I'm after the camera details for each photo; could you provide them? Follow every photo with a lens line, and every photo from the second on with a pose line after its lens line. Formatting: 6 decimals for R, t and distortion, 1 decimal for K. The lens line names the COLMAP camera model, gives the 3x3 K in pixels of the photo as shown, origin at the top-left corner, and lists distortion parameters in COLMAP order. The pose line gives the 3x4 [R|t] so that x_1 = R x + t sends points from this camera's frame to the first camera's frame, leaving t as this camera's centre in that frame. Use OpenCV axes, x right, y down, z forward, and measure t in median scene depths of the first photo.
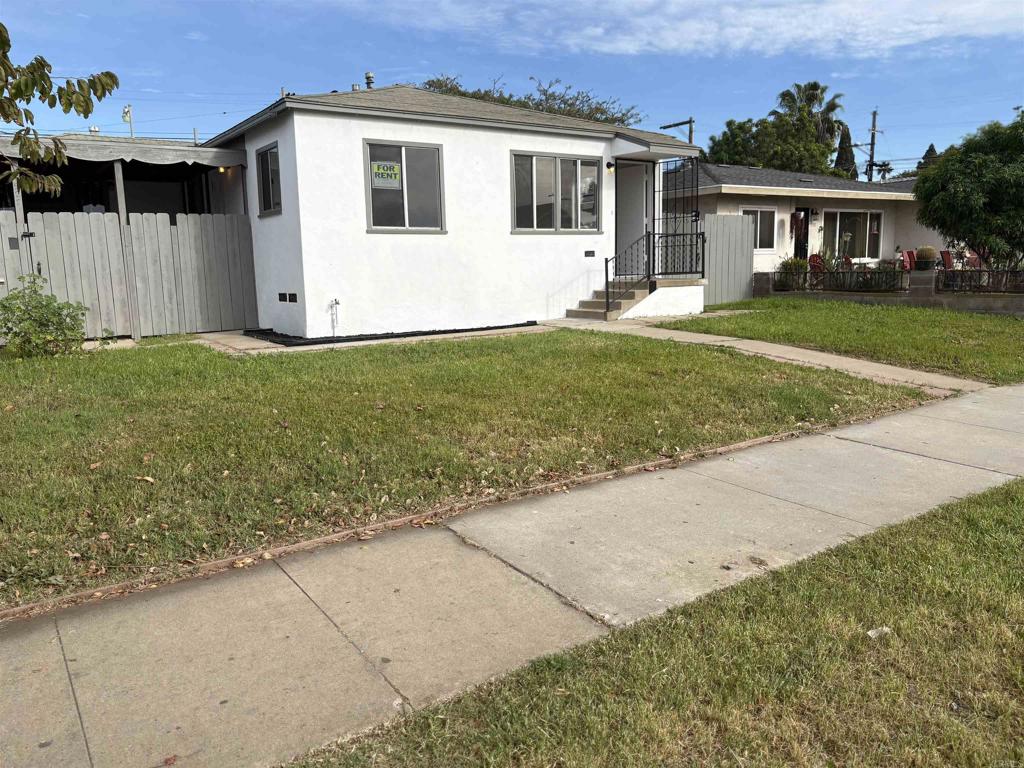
lens RADIAL K [[779.0, 0, 512.0], [0, 779.0, 384.0], [0, 0, 1]] dist [0.030005, -0.004287]
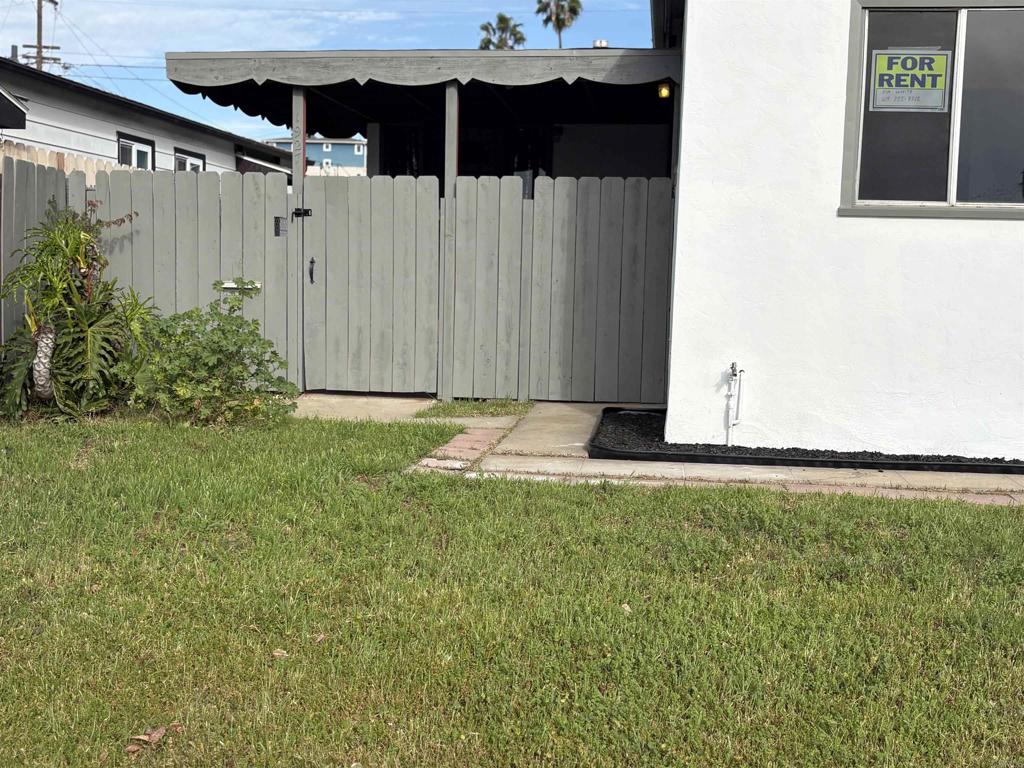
lens RADIAL K [[1249.8, 0, 509.6], [0, 1249.8, 413.8], [0, 0, 1]] dist [0.131221, -0.458836]
pose [[0.754042, 0.117014, -0.646320, 0.130942], [-0.139663, 0.990065, 0.016307, -0.068743], [0.641806, 0.077971, 0.762893, 0.348981]]
